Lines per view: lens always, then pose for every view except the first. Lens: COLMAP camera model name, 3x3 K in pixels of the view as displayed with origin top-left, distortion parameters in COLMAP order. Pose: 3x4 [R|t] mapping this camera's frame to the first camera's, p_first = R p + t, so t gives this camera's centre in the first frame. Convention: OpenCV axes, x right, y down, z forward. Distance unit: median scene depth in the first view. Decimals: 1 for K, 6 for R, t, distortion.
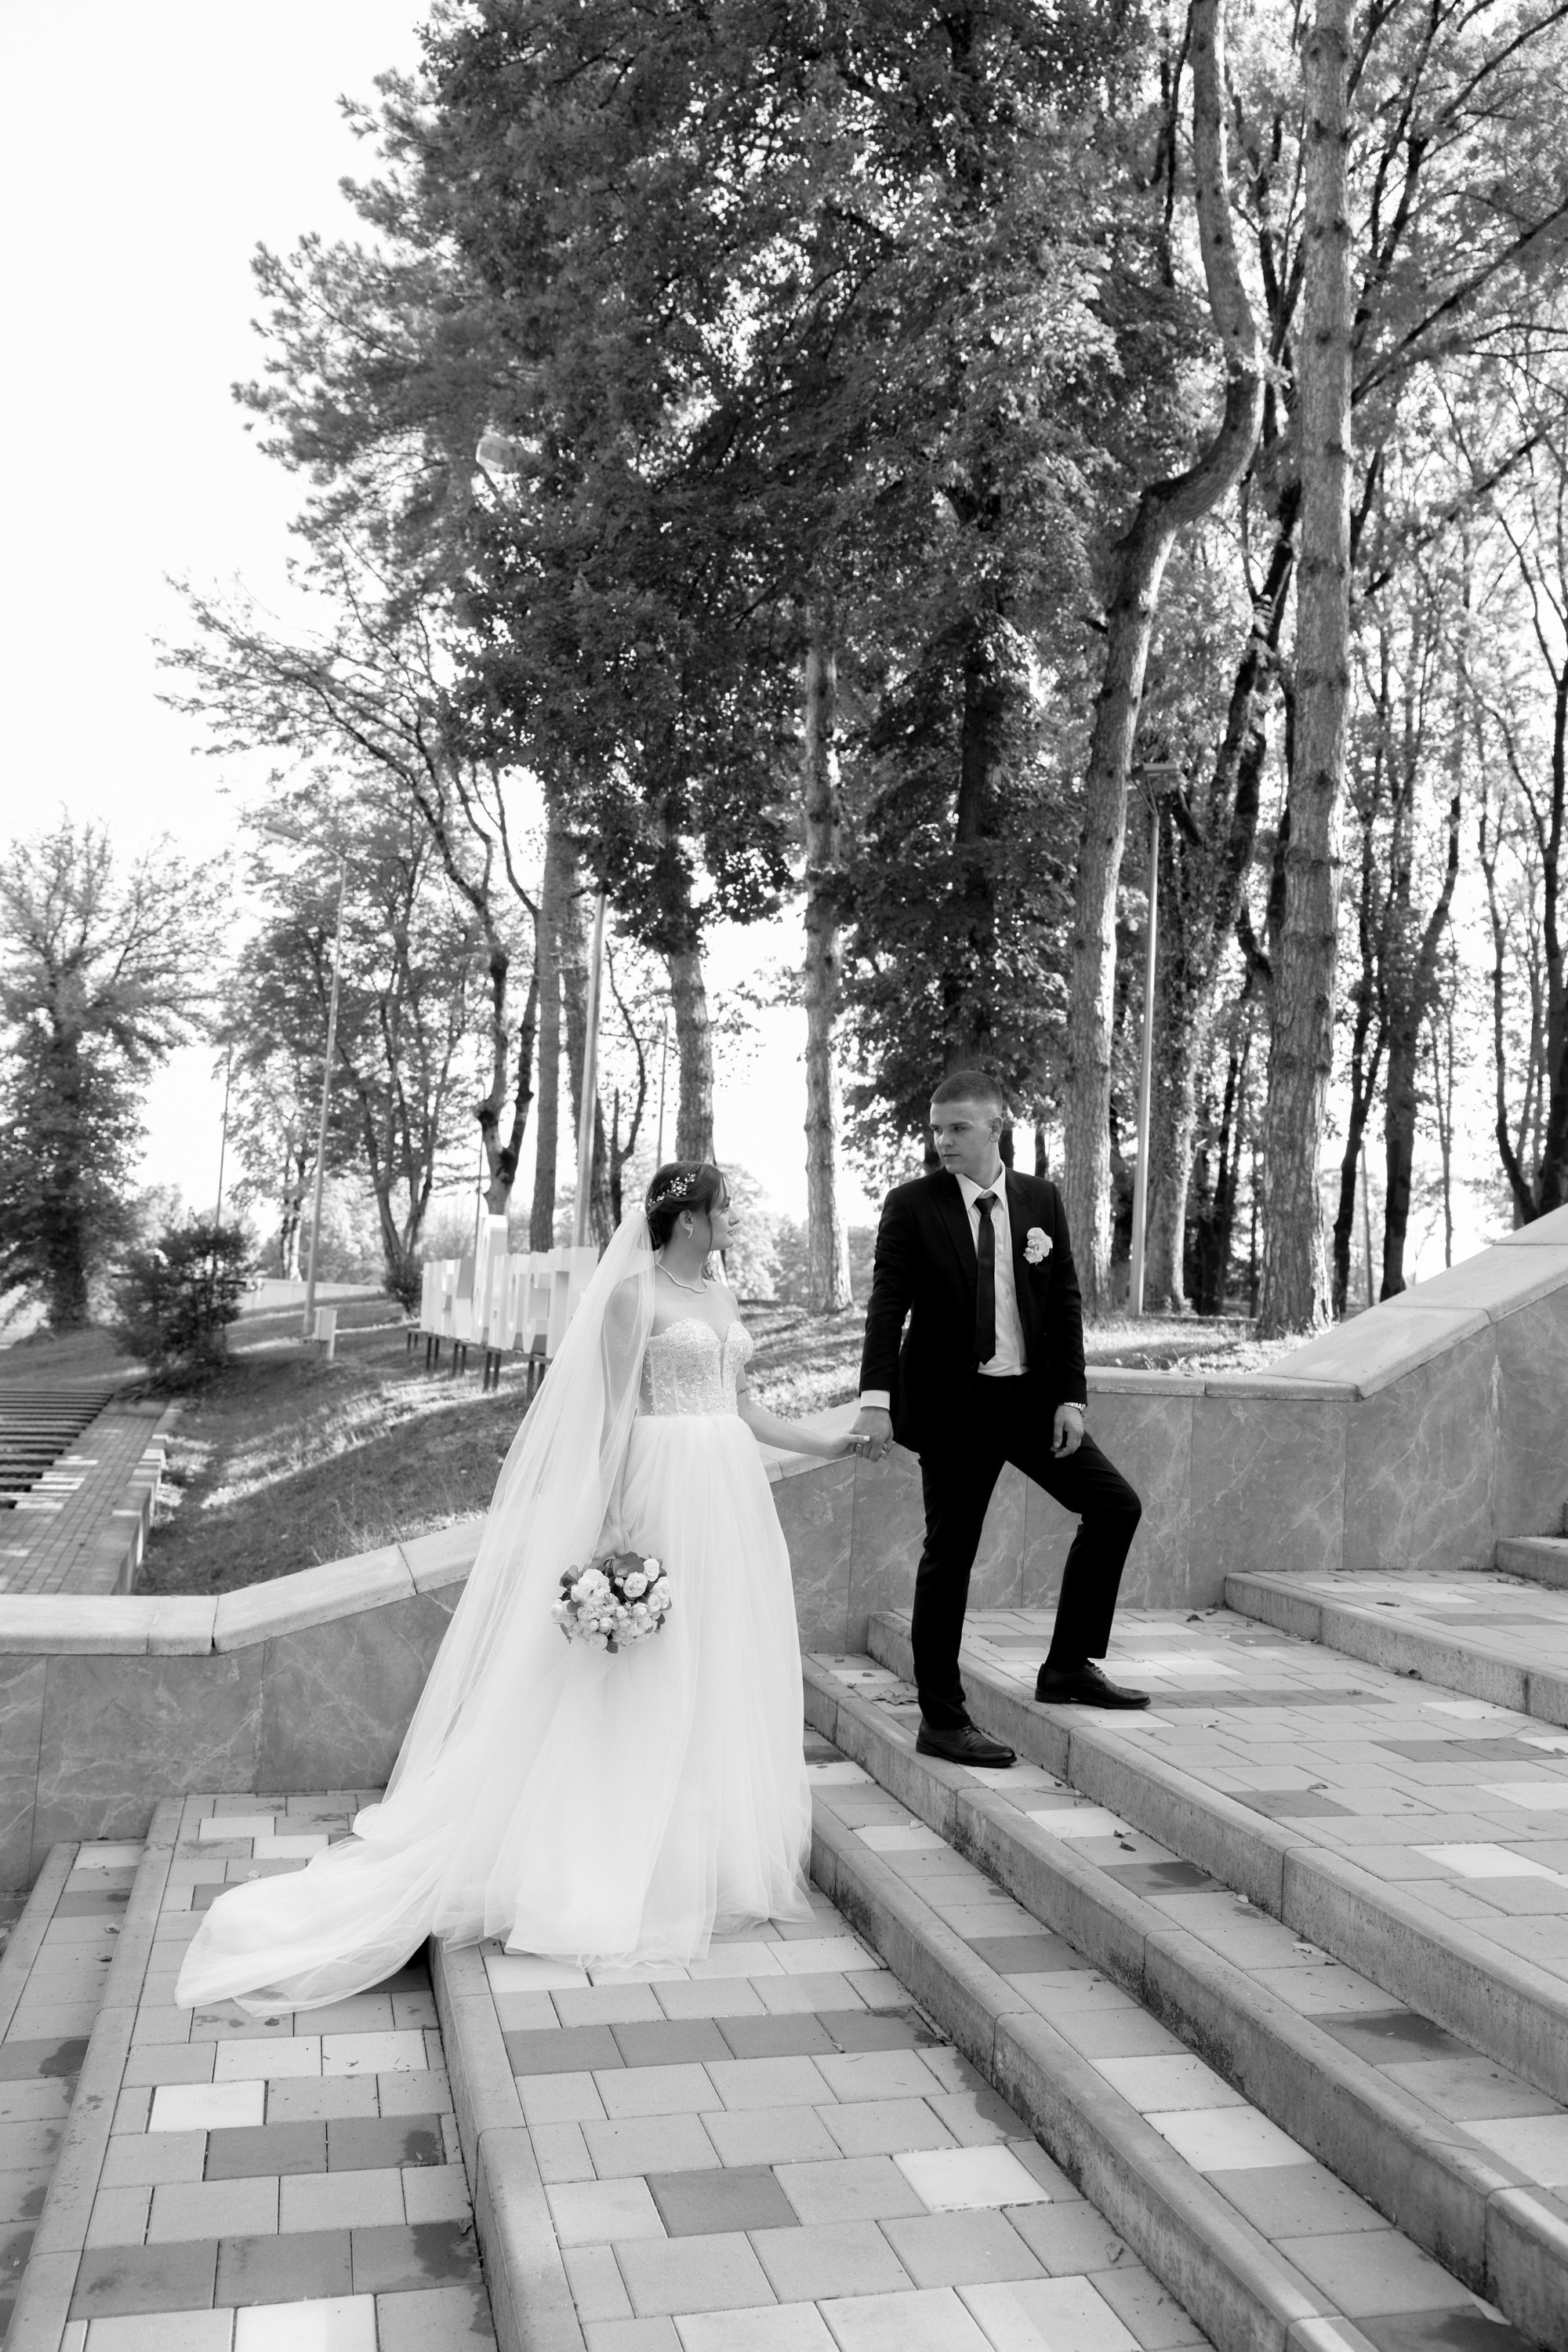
lens RADIAL K [[1878.1, 0, 785.4], [0, 1878.1, 1179.8], [0, 0, 1]] dist [-0.001000, 0.001839]
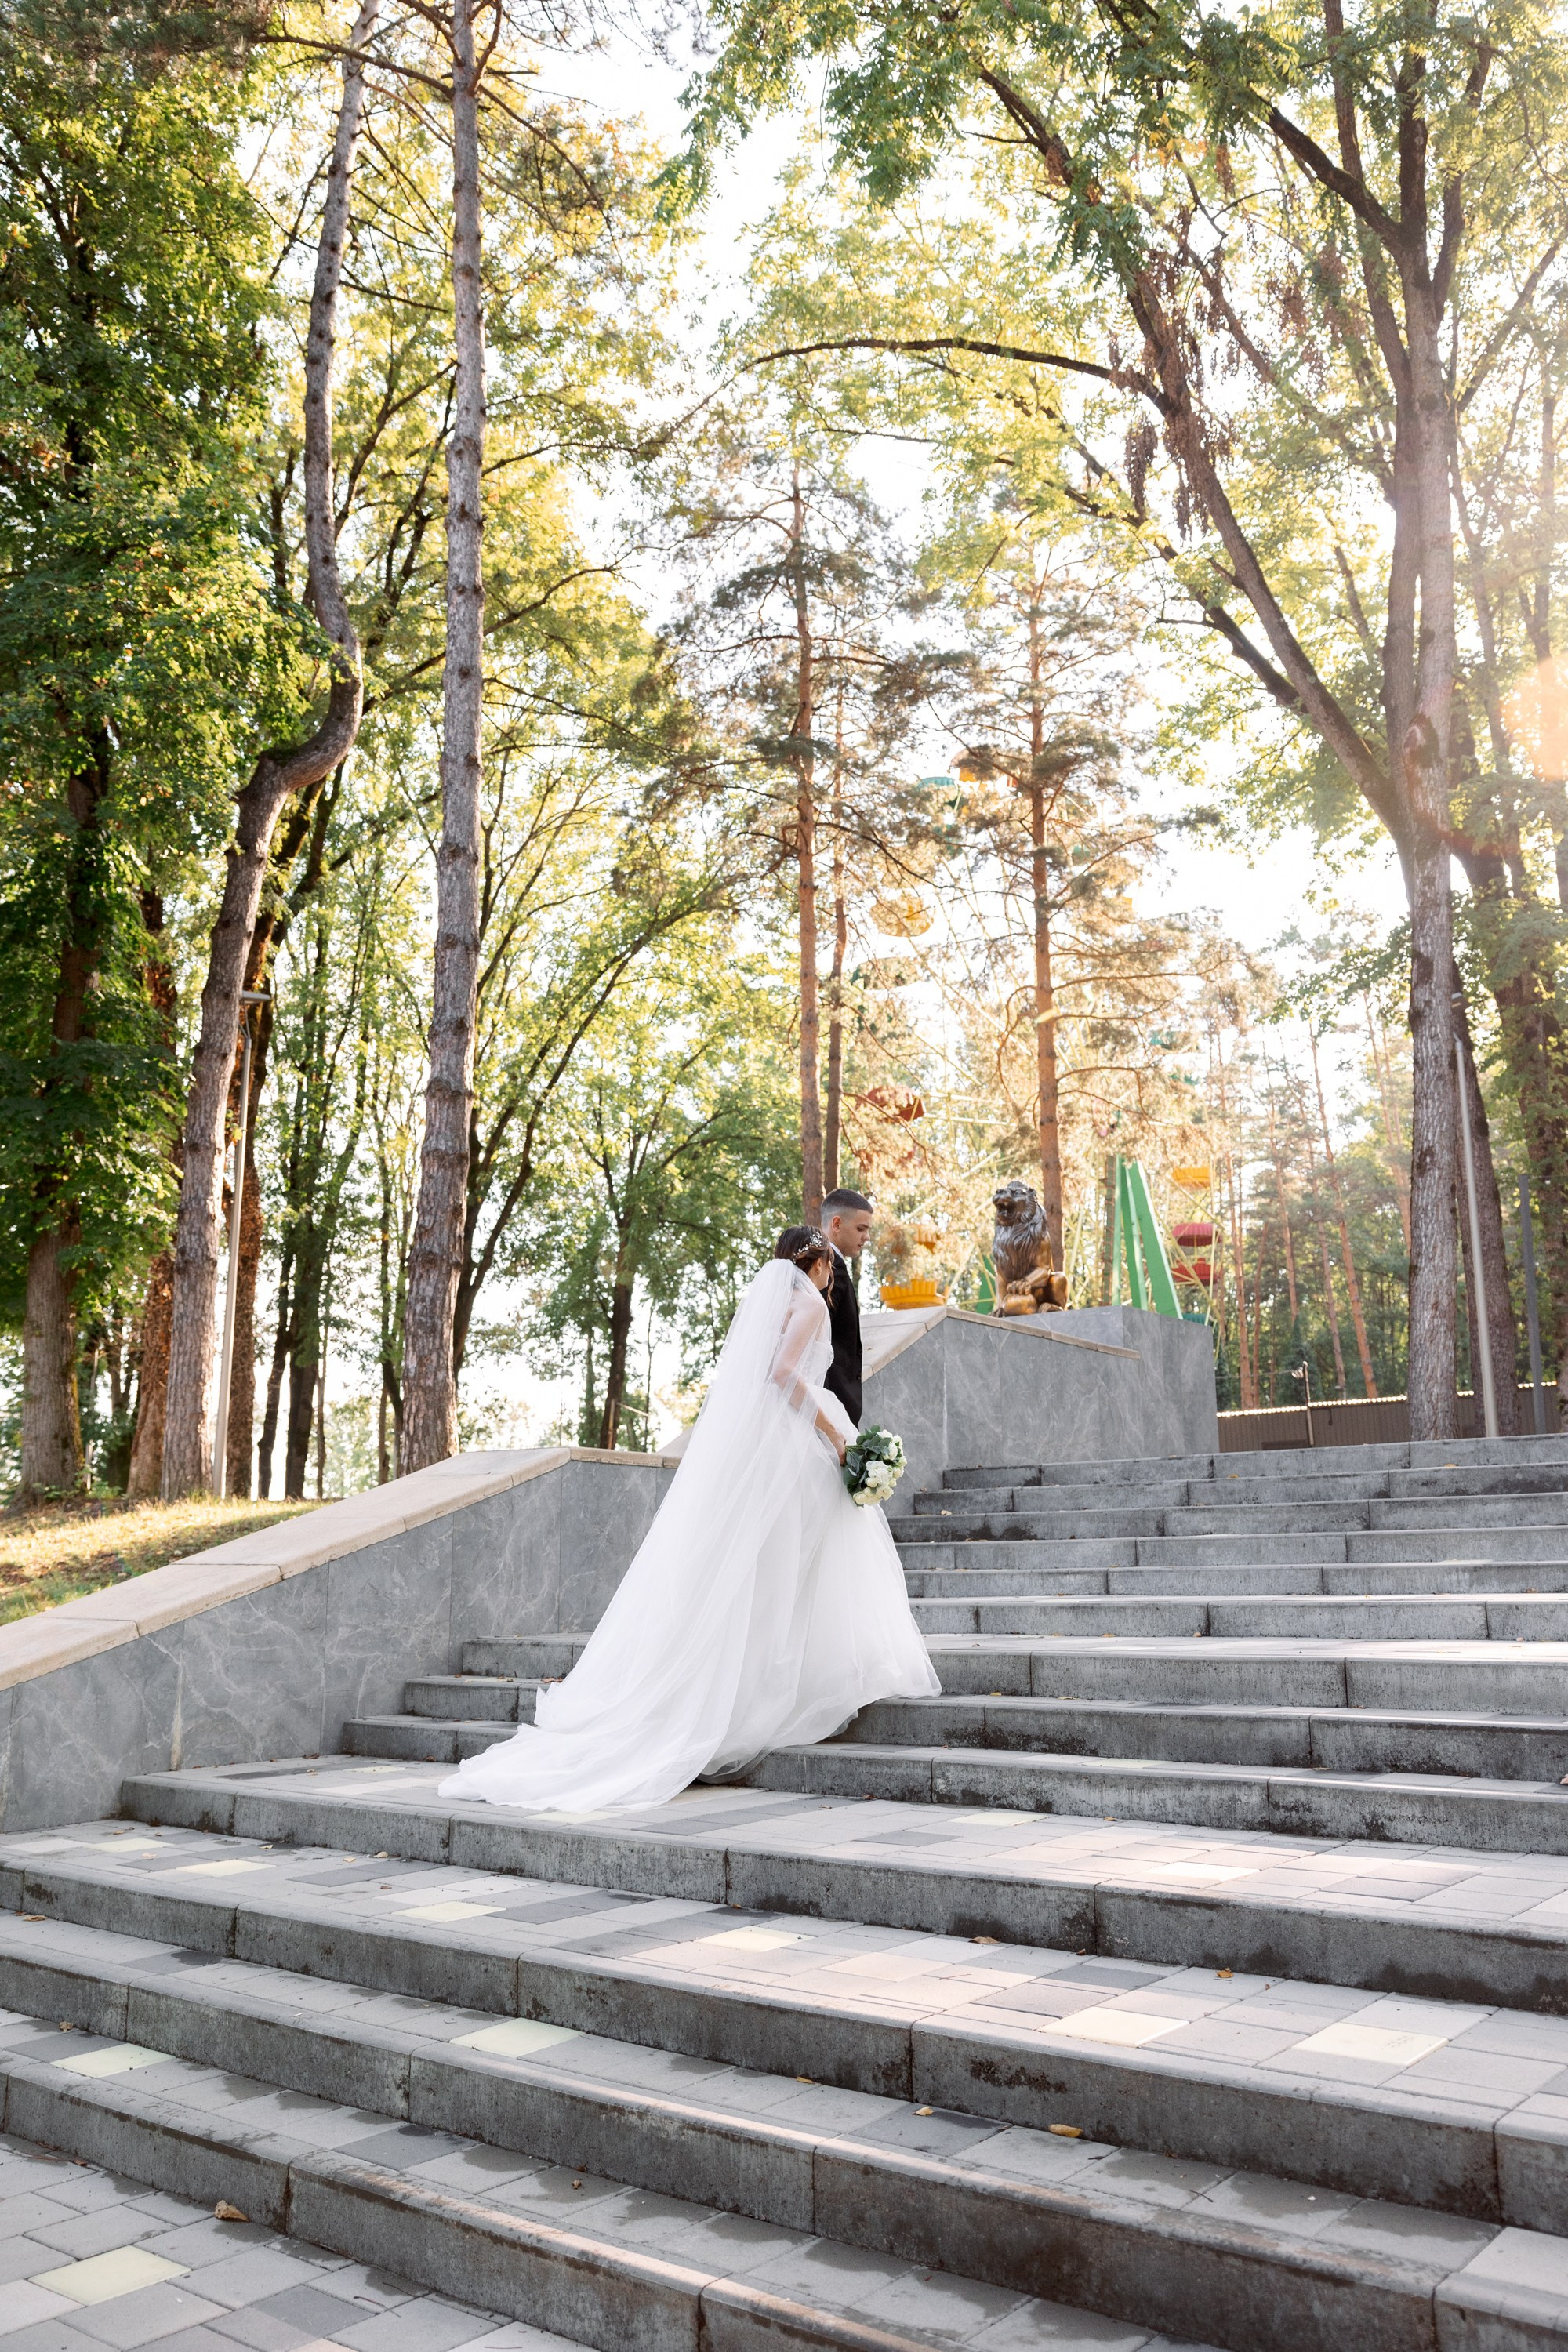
lens RADIAL K [[1878.1, 0, 779.0], [0, 1878.1, 1175.7], [0, 0, 1]] dist [-0.001000, 0.001839]
pose [[0.801012, 0.078030, 0.593541, -0.212065], [0.003604, 0.990822, -0.135122, 0.037458], [-0.598638, 0.110374, 0.793379, -0.051875]]
